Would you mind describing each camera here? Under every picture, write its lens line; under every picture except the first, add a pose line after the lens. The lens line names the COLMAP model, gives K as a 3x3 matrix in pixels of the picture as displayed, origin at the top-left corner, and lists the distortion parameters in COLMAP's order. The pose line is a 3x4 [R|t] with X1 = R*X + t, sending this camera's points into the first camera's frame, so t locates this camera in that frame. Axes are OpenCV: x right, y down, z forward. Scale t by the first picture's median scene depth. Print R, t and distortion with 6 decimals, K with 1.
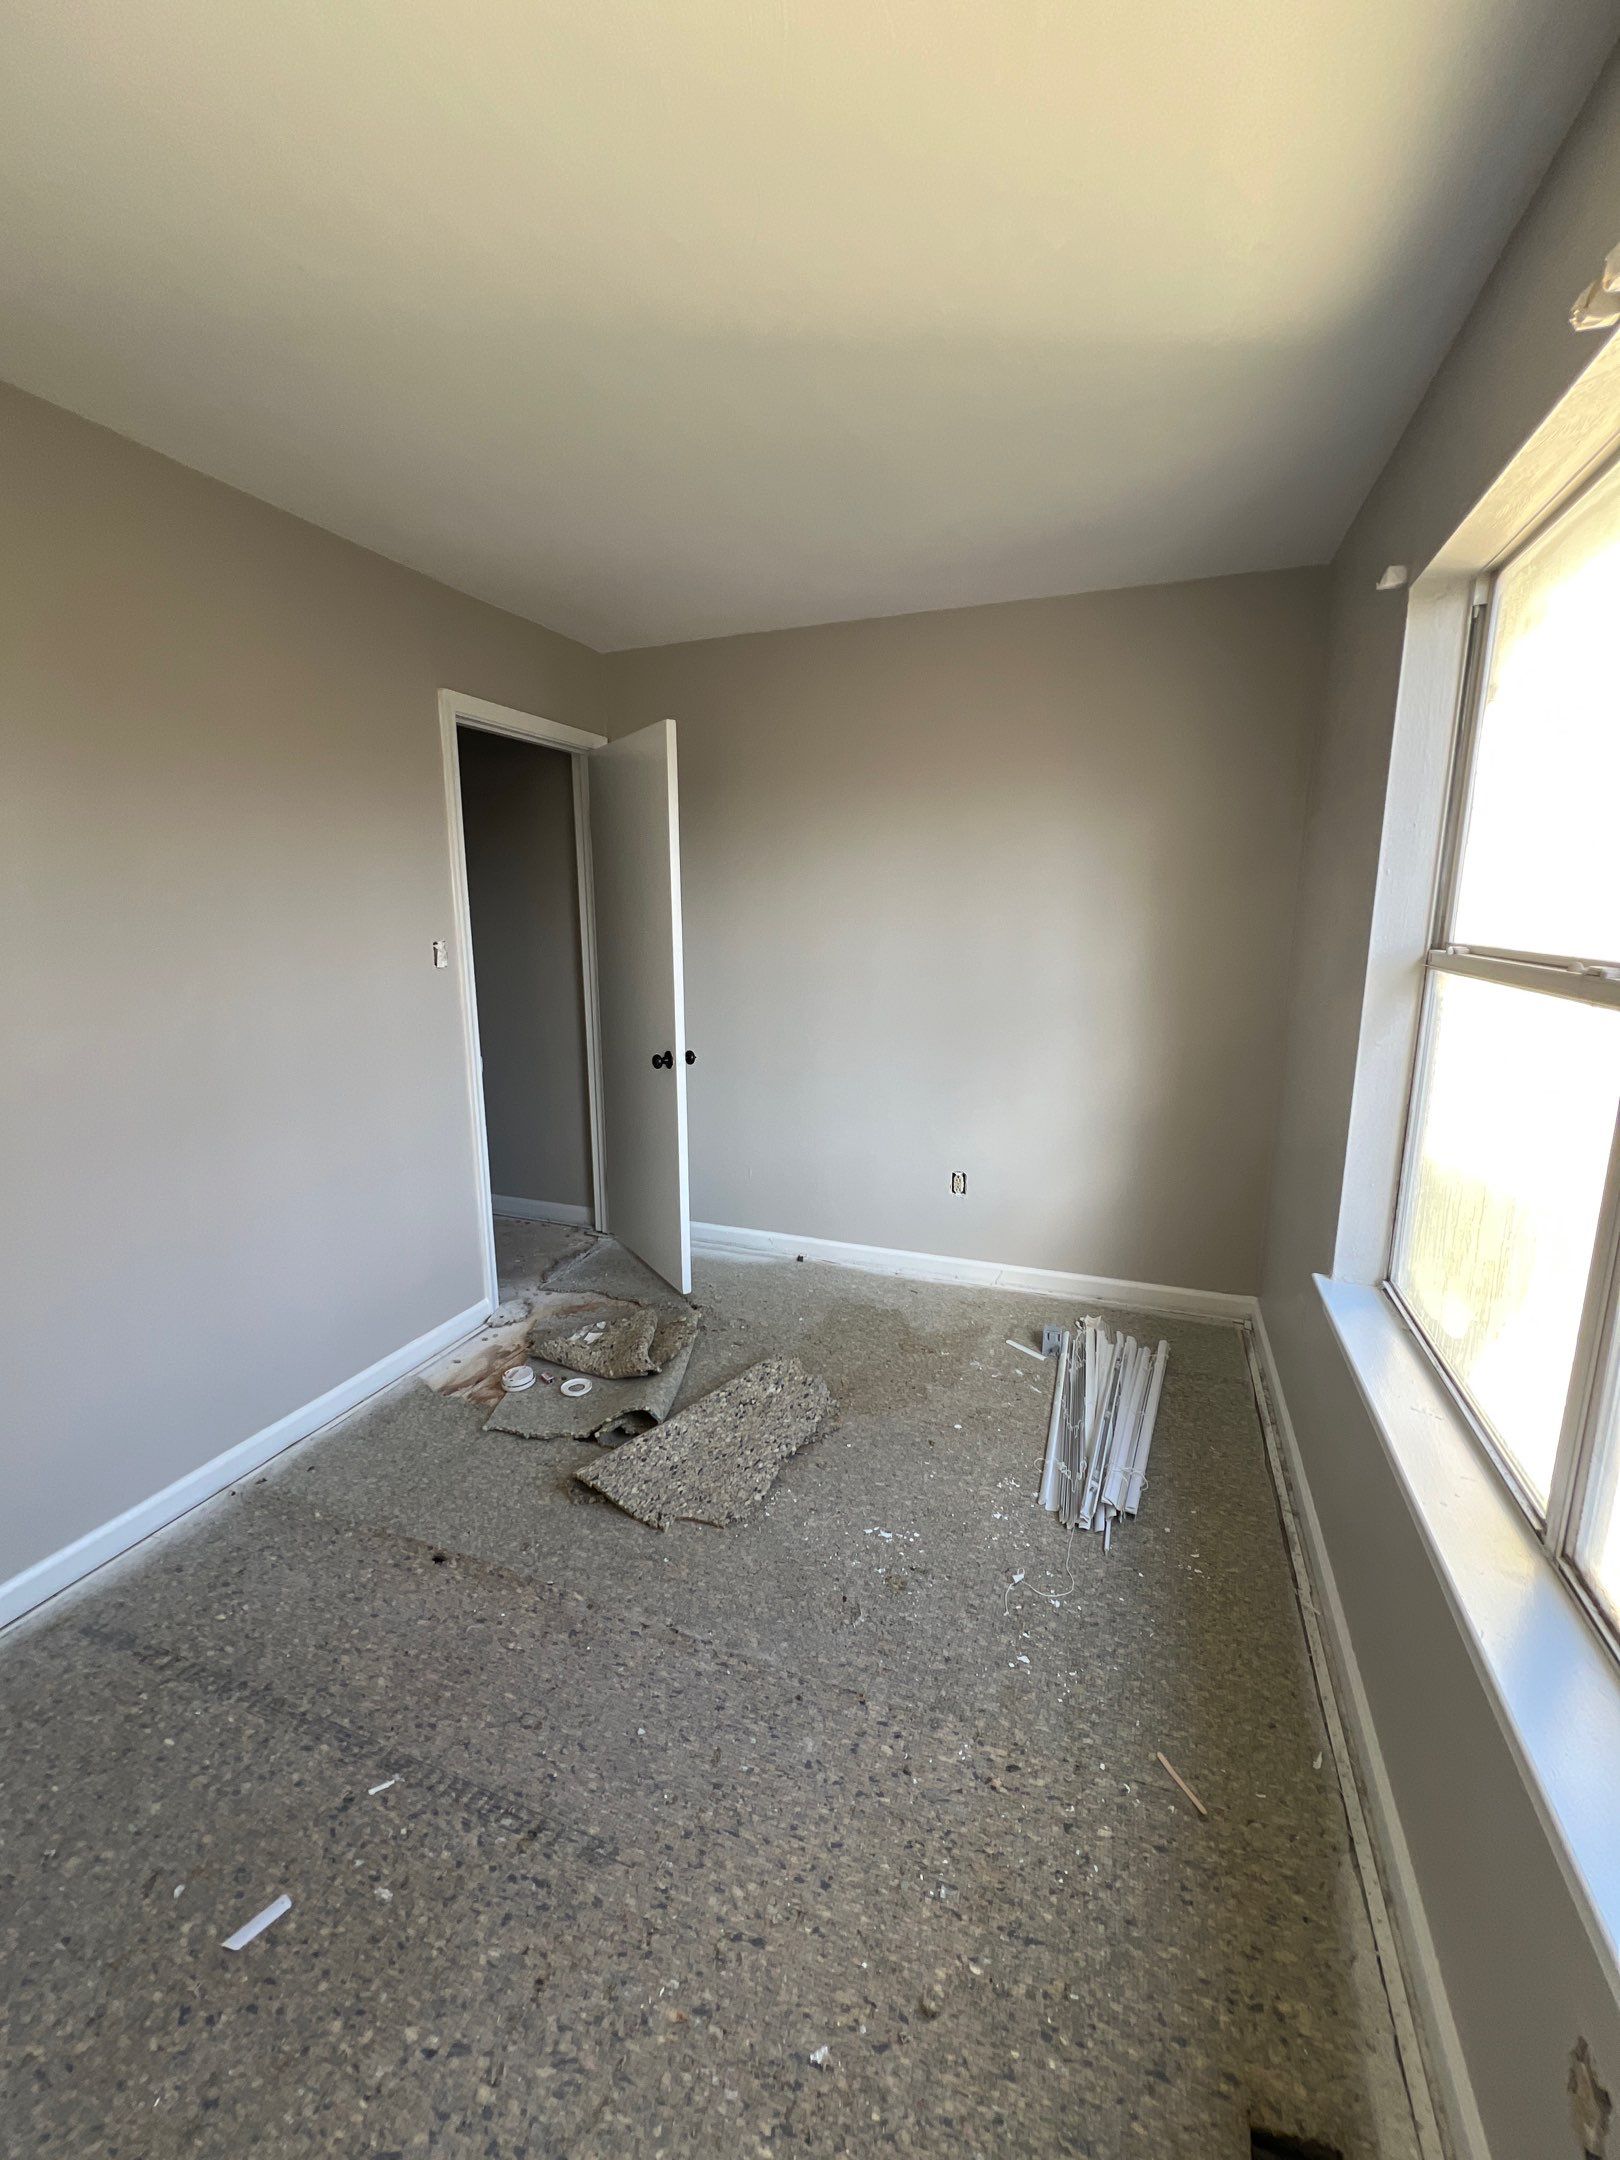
lens RADIAL K [[864.8, 0, 810.0], [0, 864.8, 1080.0], [0, 0, 1]] dist [0.000838, -0.000058]
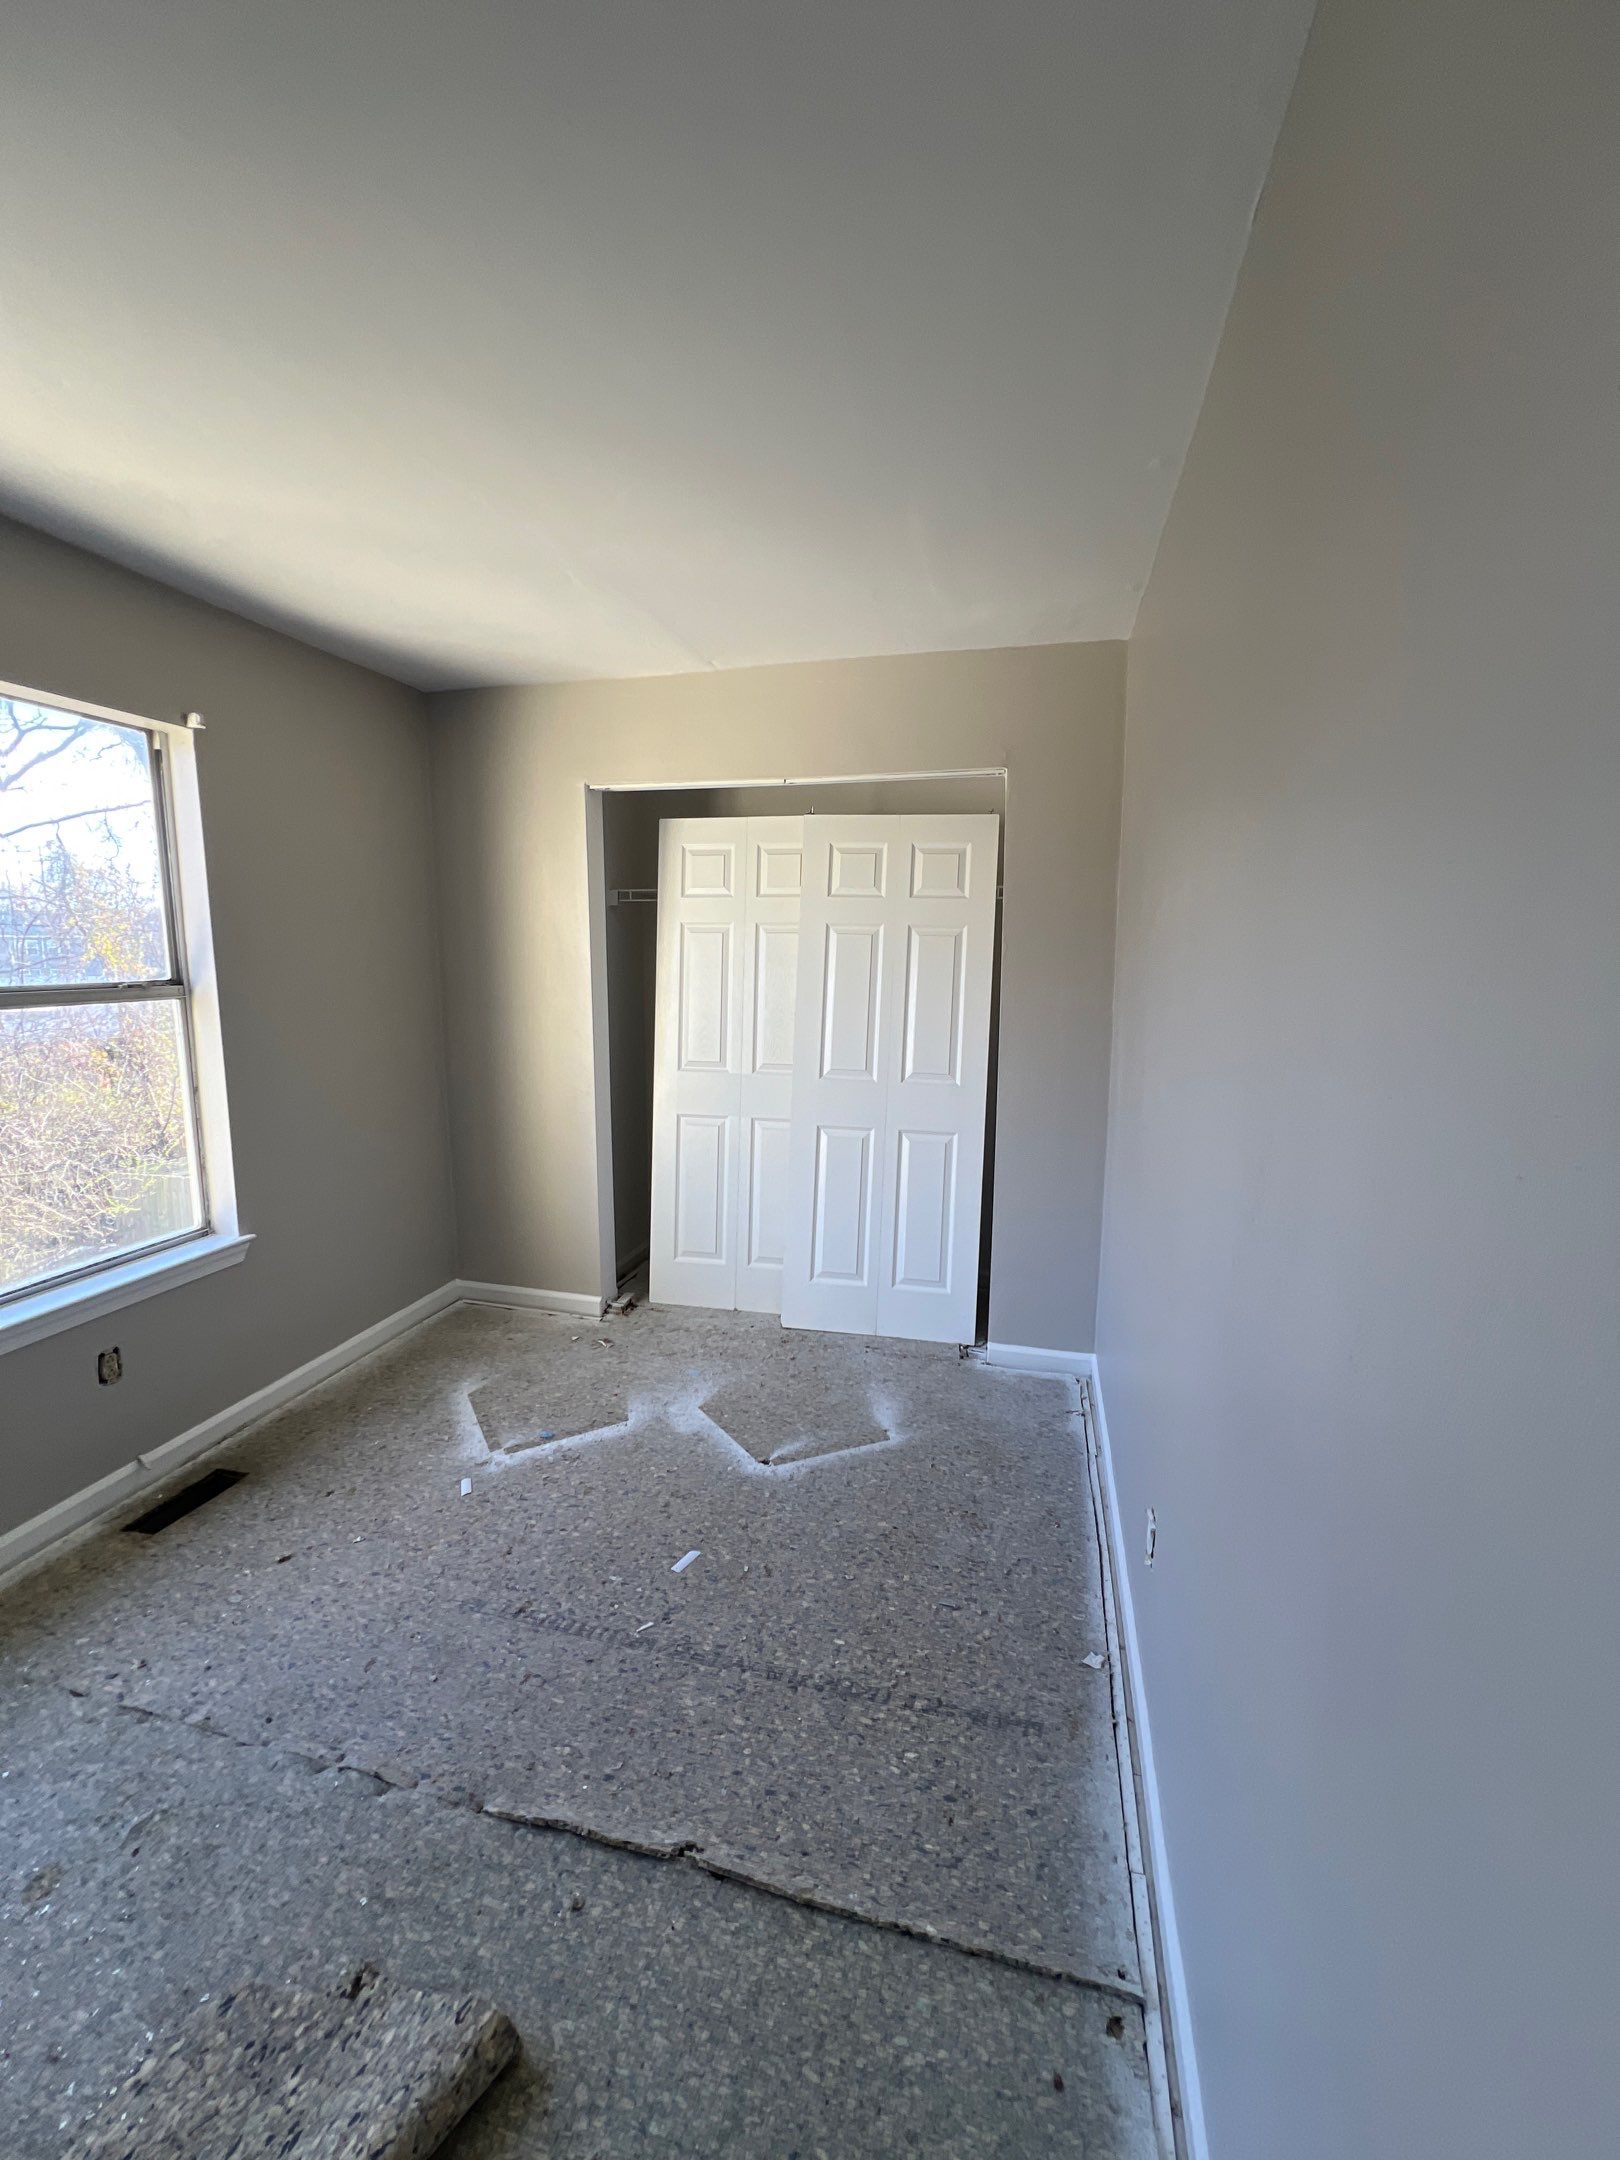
lens RADIAL K [[864.8, 0, 810.0], [0, 864.8, 1080.0], [0, 0, 1]] dist [0.000838, -0.000058]
pose [[-0.993652, 0.017037, -0.111200, -0.573246], [-0.021310, 0.942062, 0.334761, -0.378073], [0.110461, 0.335006, -0.935719, 1.849888]]
